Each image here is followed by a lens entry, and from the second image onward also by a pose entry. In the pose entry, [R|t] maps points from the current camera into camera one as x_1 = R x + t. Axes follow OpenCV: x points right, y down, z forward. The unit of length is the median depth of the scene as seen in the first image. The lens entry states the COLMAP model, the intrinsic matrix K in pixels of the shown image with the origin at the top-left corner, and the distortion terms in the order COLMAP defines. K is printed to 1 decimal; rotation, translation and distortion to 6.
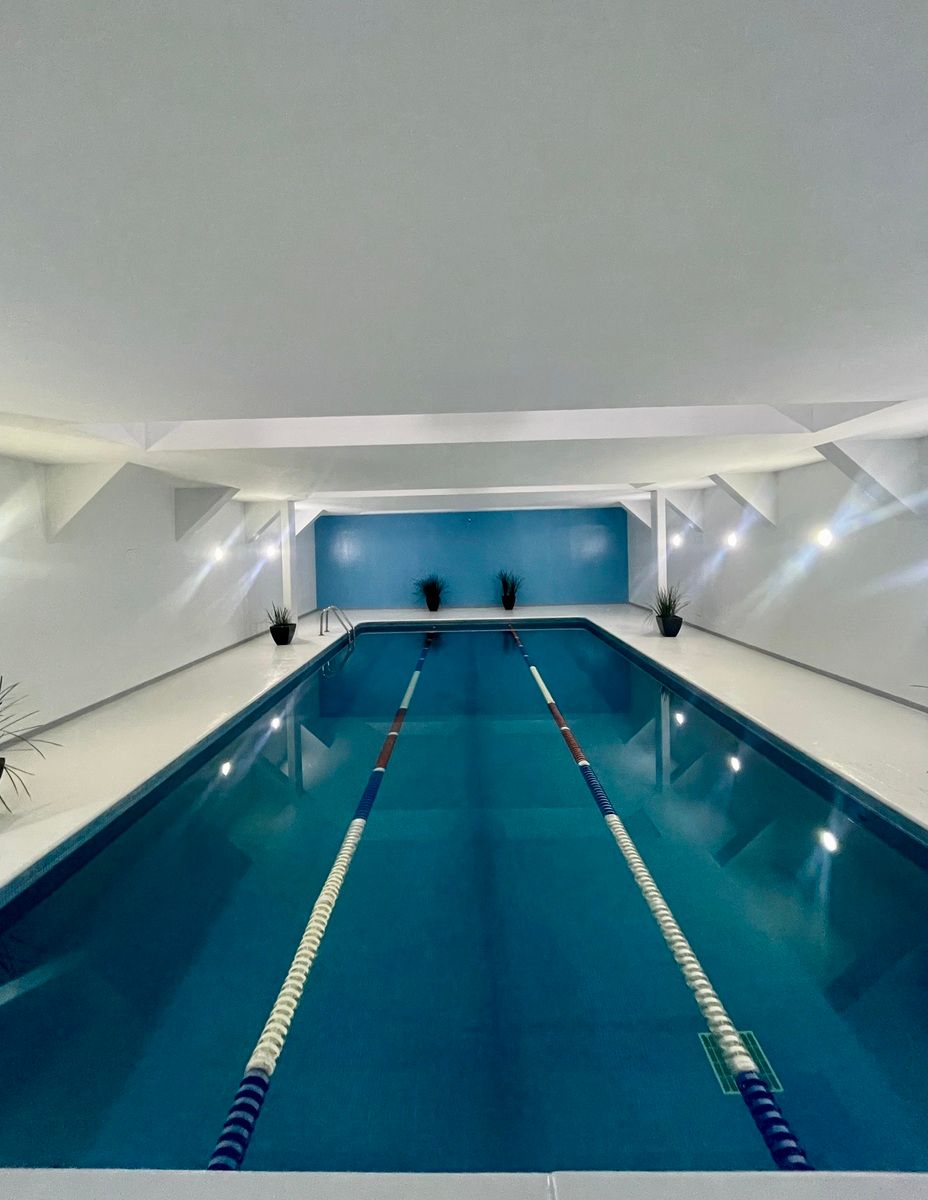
lens RADIAL K [[519.9, 0, 461.2], [0, 519.9, 562.6], [0, 0, 1]] dist [-0.002686, -0.000617]
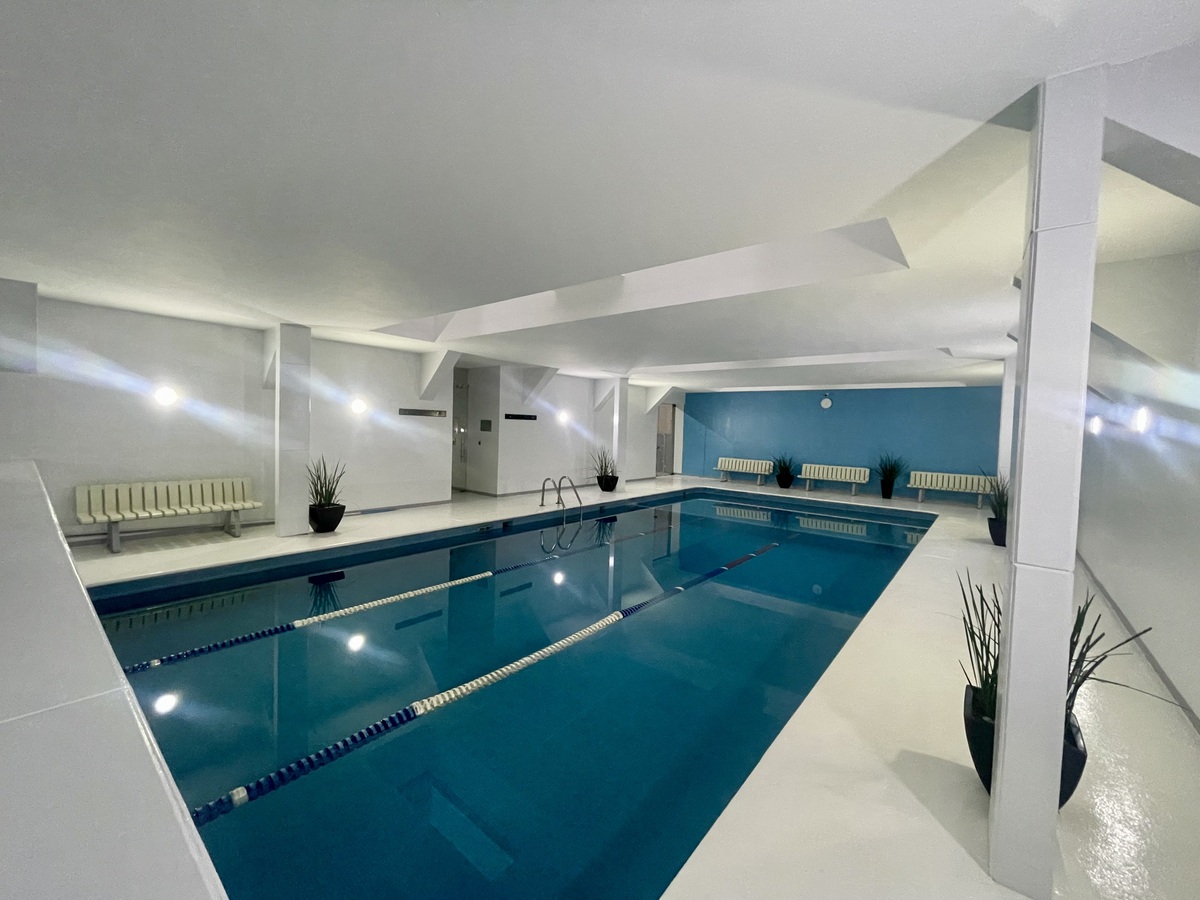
lens RADIAL K [[486.9, 0, 601.1], [0, 486.9, 443.4], [0, 0, 1]] dist [-0.004162, 0.001640]
pose [[0.795549, 0.069740, -0.601862, 0.546994], [-0.065534, 0.997430, 0.028952, 0.010009], [0.602334, 0.016409, 0.798075, 0.106463]]
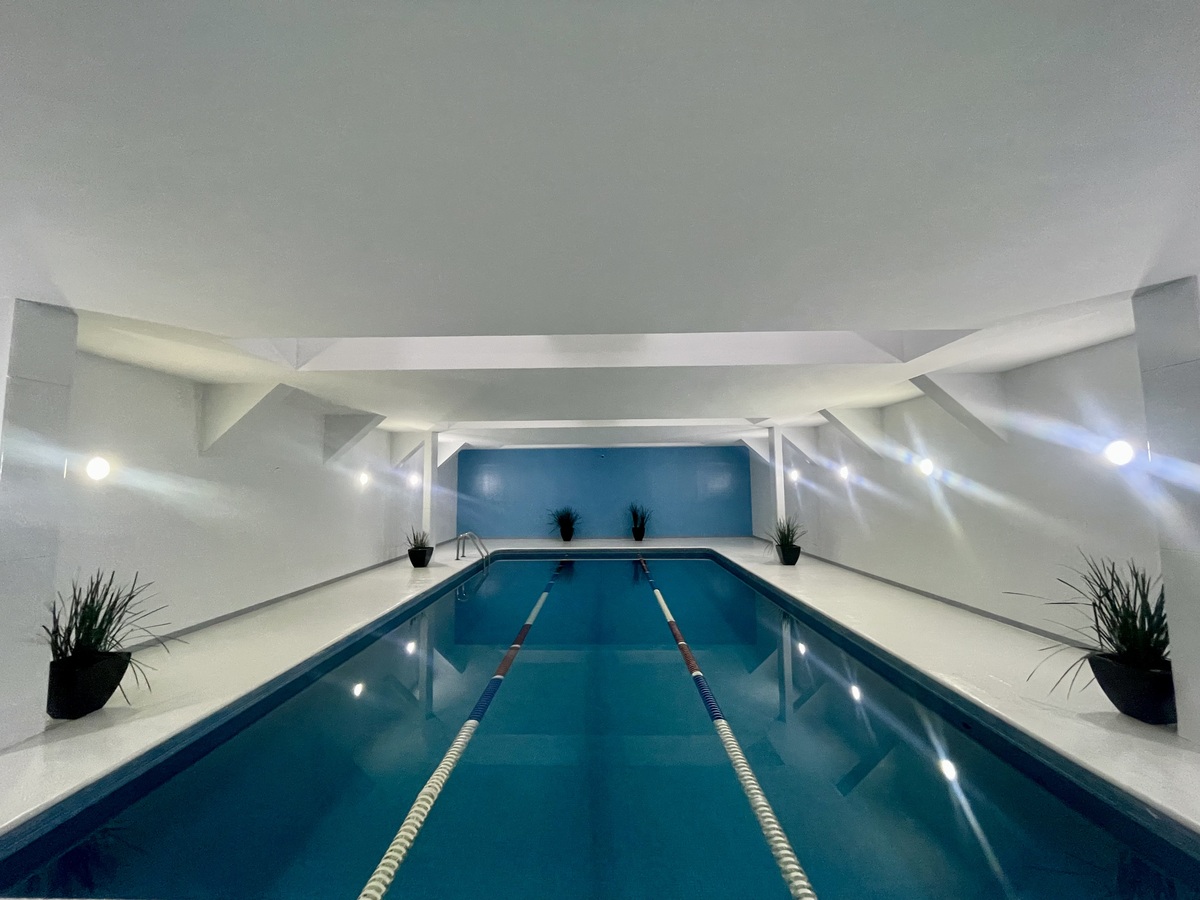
lens RADIAL K [[486.9, 0, 597.1], [0, 486.9, 448.2], [0, 0, 1]] dist [-0.004162, 0.001640]
pose [[0.999872, 0.015967, -0.001121, 0.017582], [-0.015997, 0.994337, -0.105062, 0.025883], [-0.000563, 0.105066, 0.994465, -0.001569]]
